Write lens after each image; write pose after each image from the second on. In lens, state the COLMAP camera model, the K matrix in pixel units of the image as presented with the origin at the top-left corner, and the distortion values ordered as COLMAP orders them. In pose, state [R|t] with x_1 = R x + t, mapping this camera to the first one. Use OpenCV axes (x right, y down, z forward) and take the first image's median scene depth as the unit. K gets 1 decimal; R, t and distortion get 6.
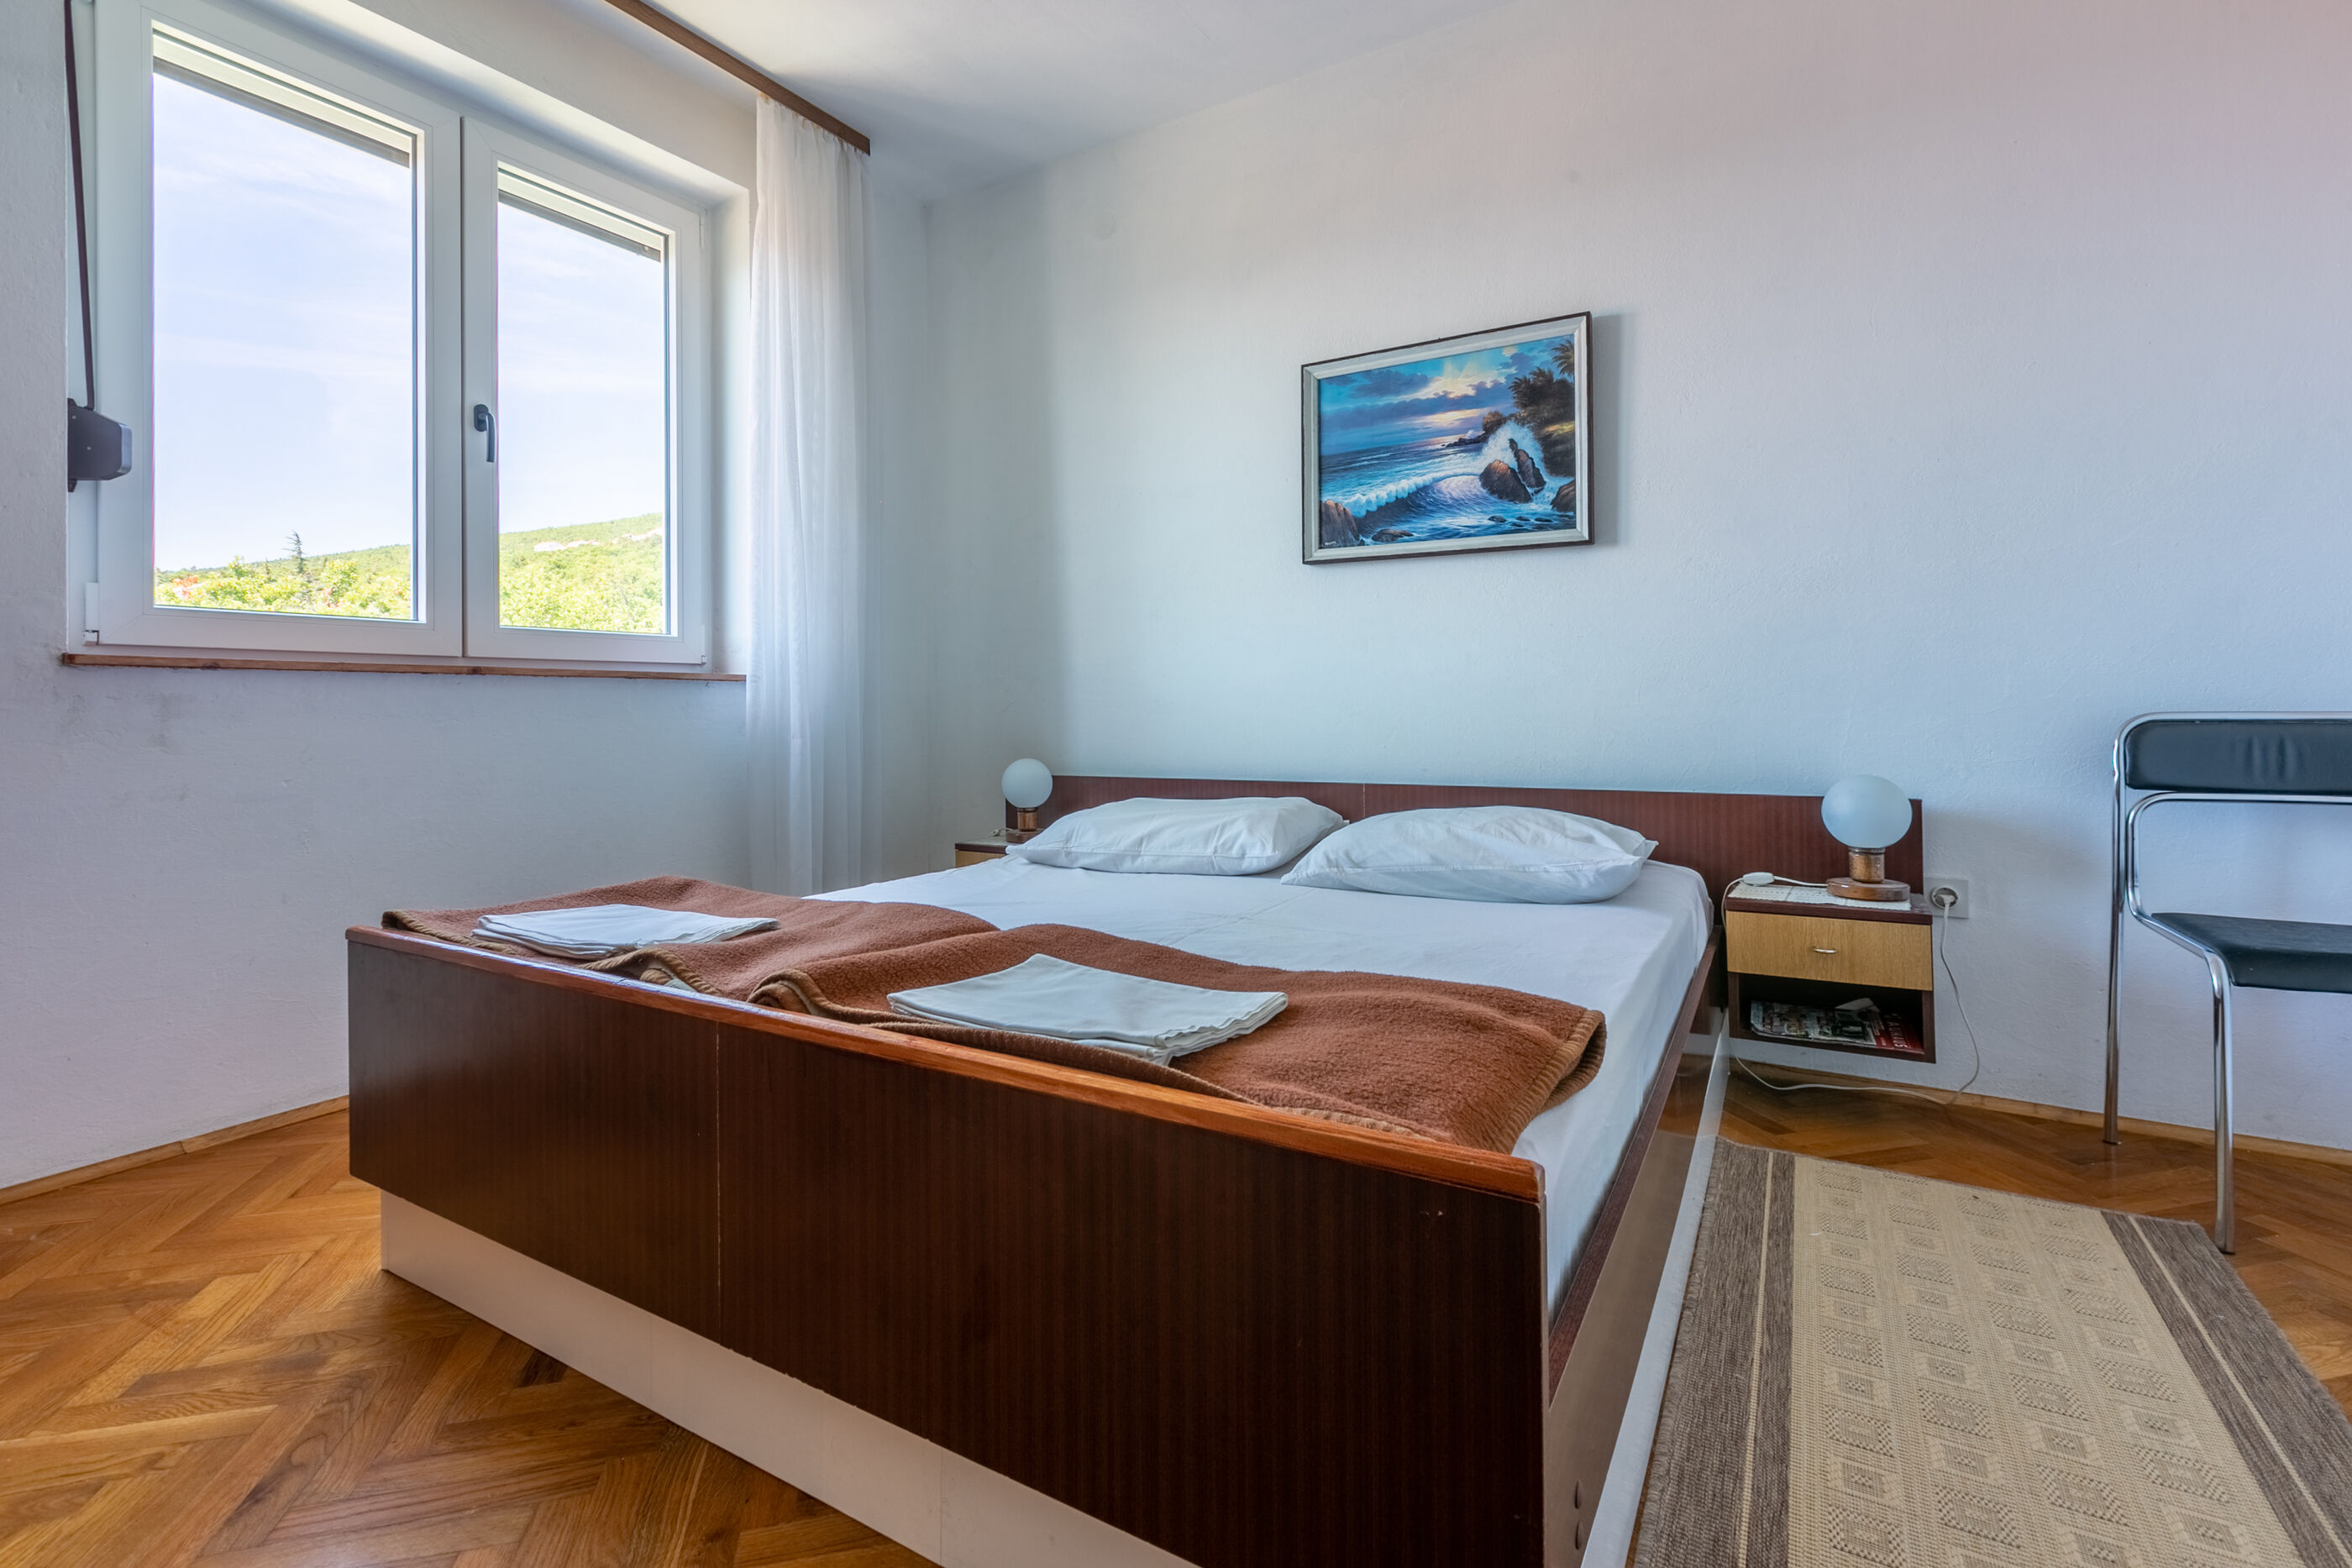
lens RADIAL K [[1063.9, 0, 1167.0], [0, 1063.9, 698.1], [0, 0, 1]] dist [-0.003765, 0.000114]
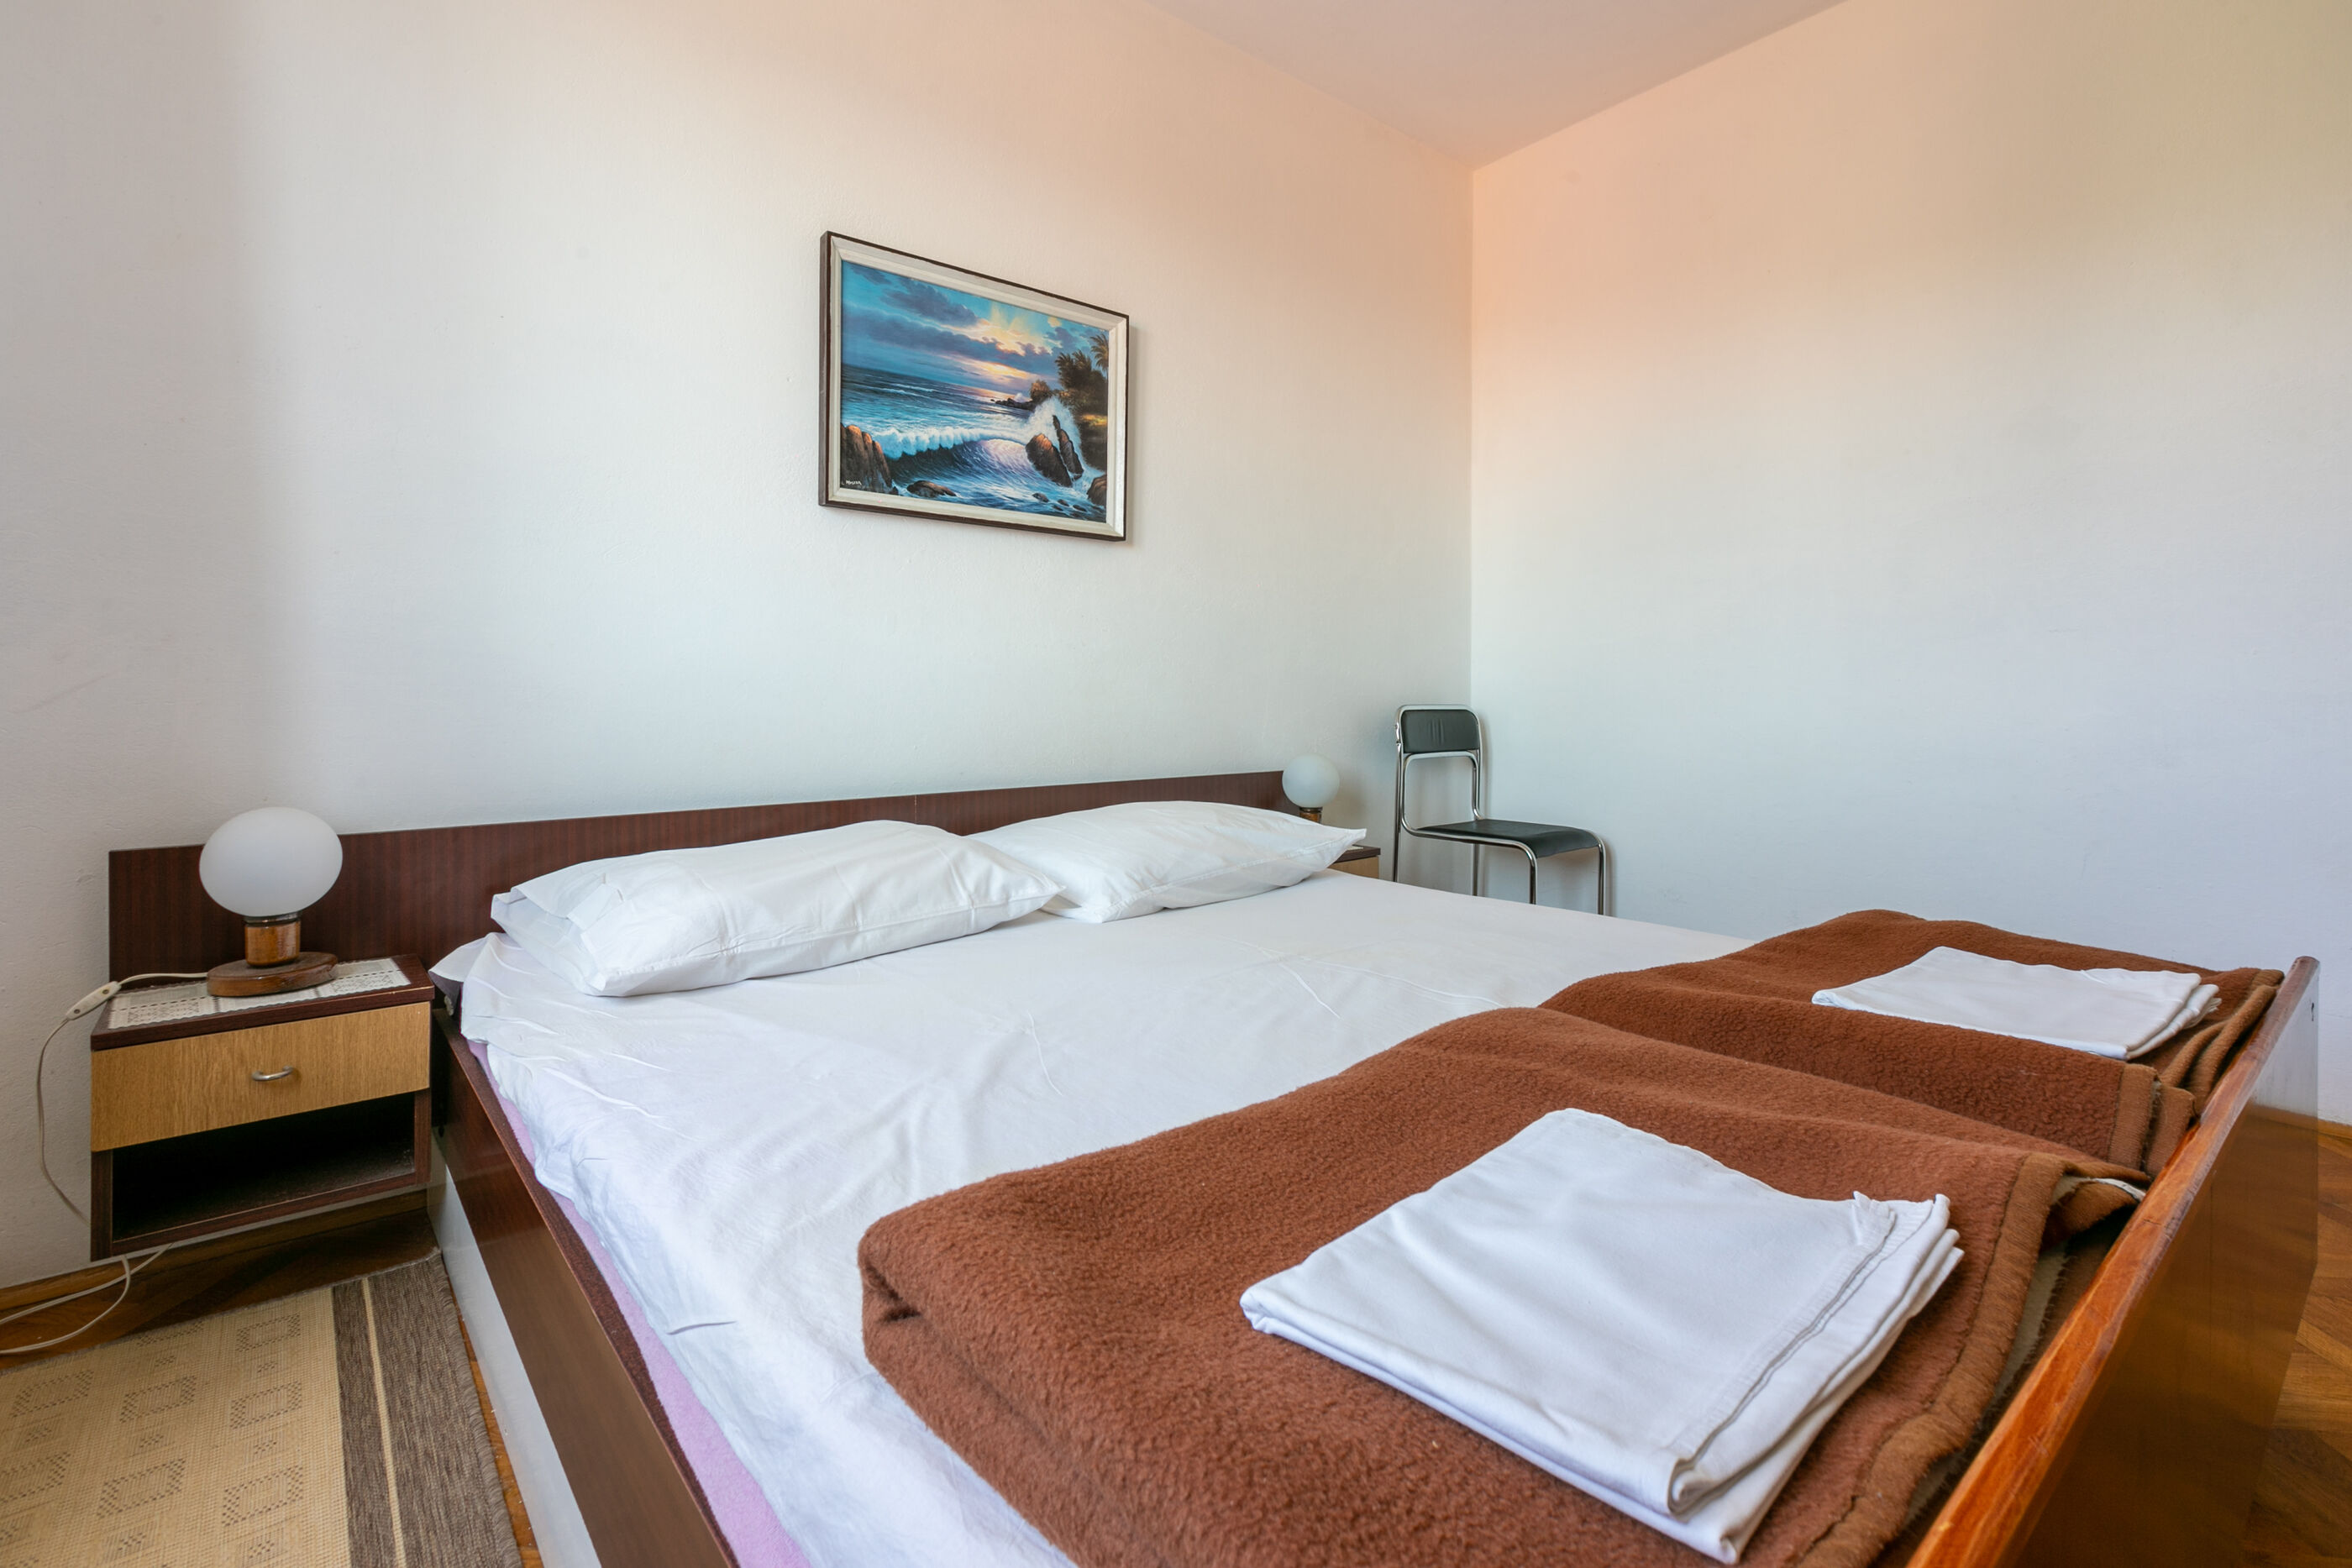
lens RADIAL K [[1063.9, 0, 1167.0], [0, 1063.9, 698.1], [0, 0, 1]] dist [-0.003765, 0.000114]
pose [[0.339007, -0.001779, 0.940782, -0.529779], [-0.018219, 0.999798, 0.008456, -0.002013], [-0.940607, -0.020007, 0.338907, 0.574550]]
